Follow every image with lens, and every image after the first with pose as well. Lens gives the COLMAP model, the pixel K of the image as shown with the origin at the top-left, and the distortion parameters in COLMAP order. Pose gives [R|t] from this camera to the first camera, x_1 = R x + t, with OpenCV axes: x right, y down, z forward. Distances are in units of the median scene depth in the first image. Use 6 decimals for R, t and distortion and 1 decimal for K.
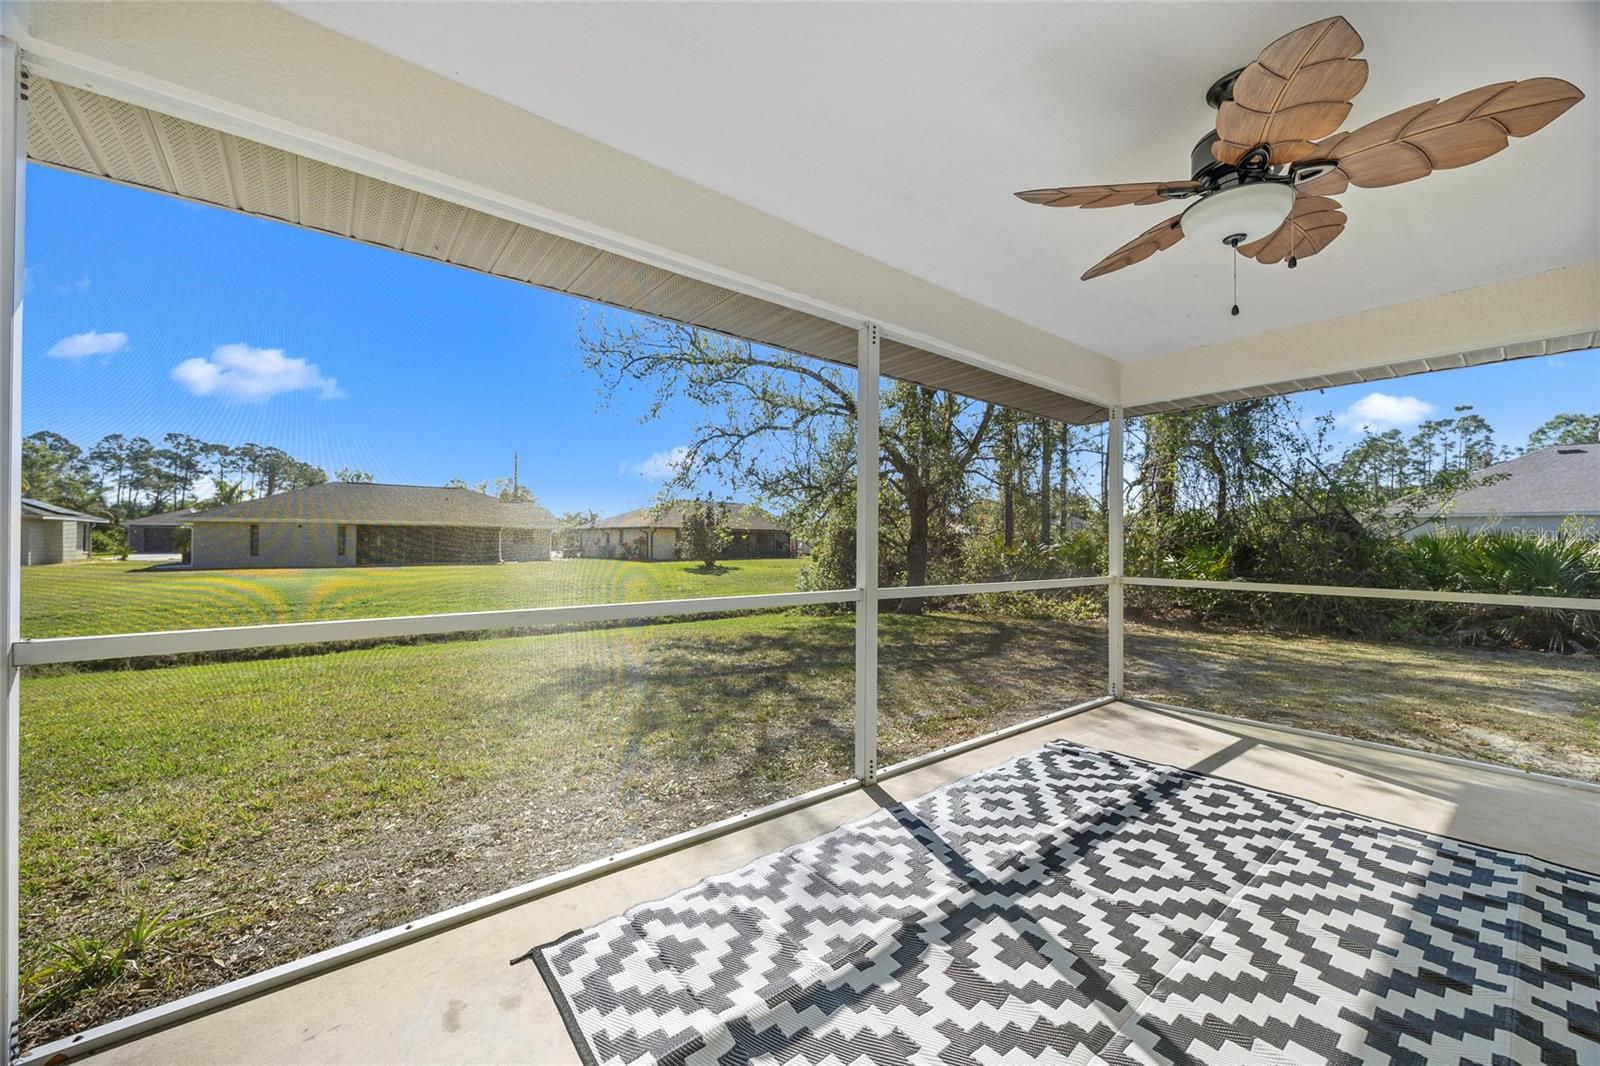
lens RADIAL K [[604.8, 0, 798.3], [0, 604.8, 537.6], [0, 0, 1]] dist [-0.003950, 0.000389]
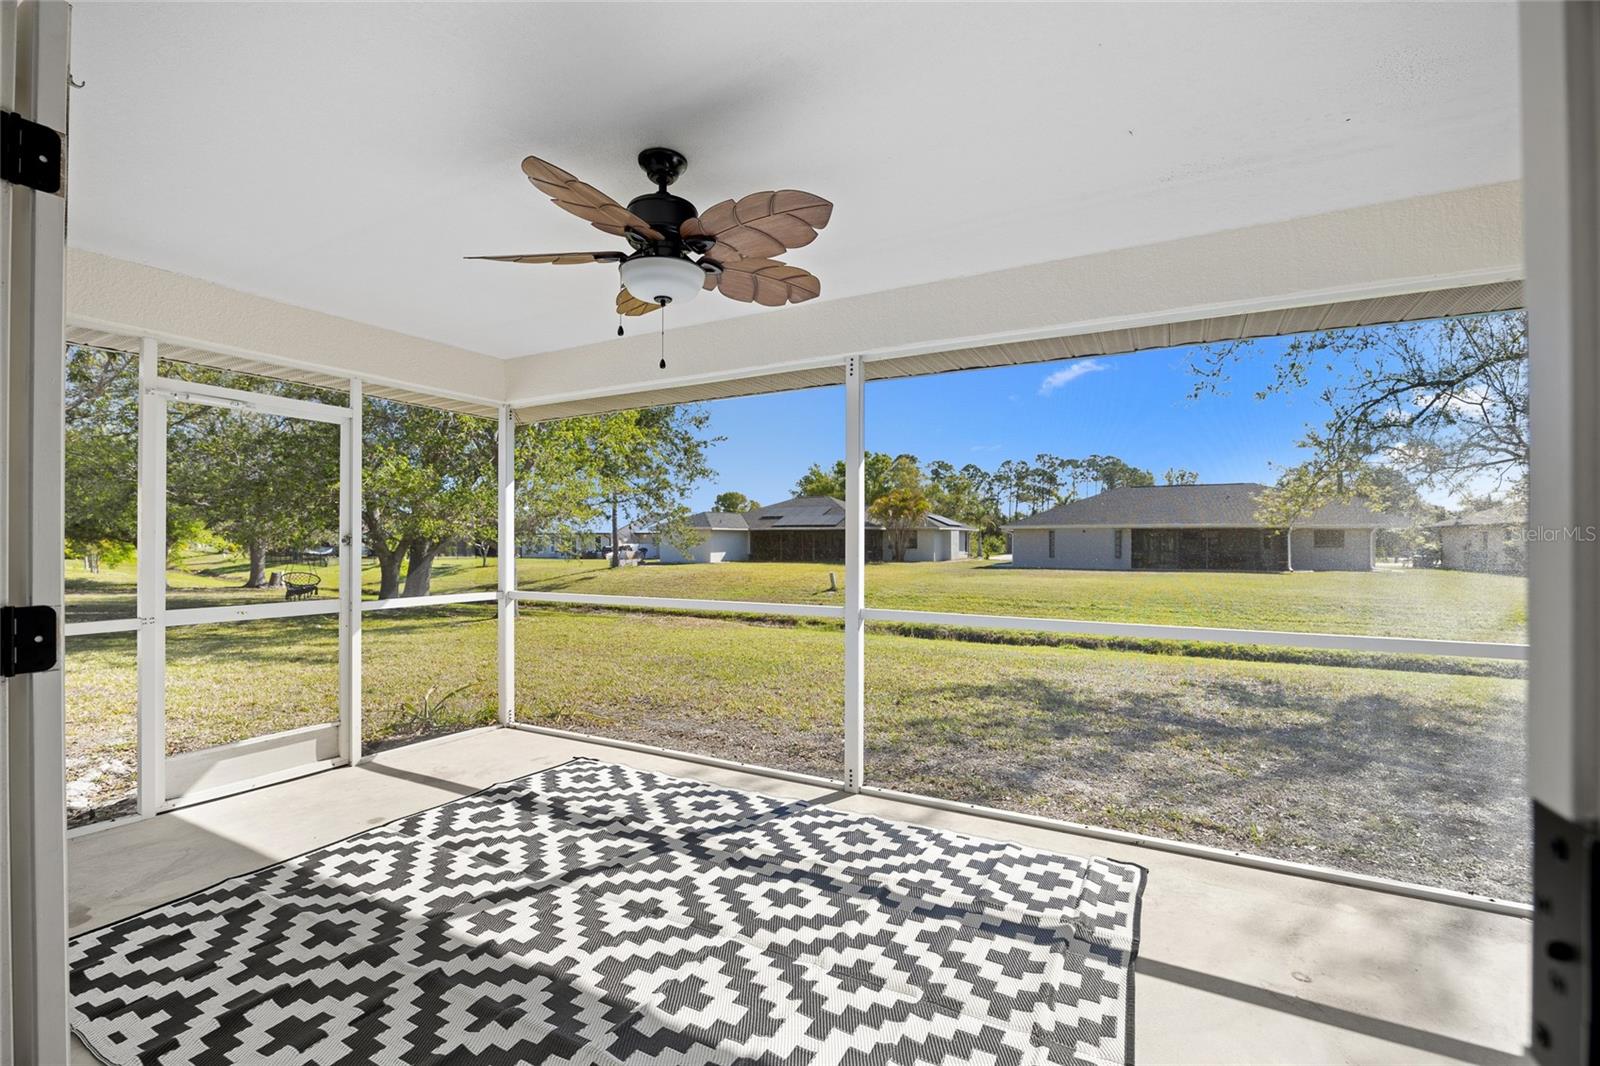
lens RADIAL K [[676.9, 0, 800.0], [0, 676.9, 533.0], [0, 0, 1]] dist [-0.009224, -0.000286]
pose [[0.409292, -0.013767, -0.912299, 1.265573], [0.005116, 0.999905, -0.012794, -0.039308], [0.912389, 0.000569, 0.409324, 0.456051]]
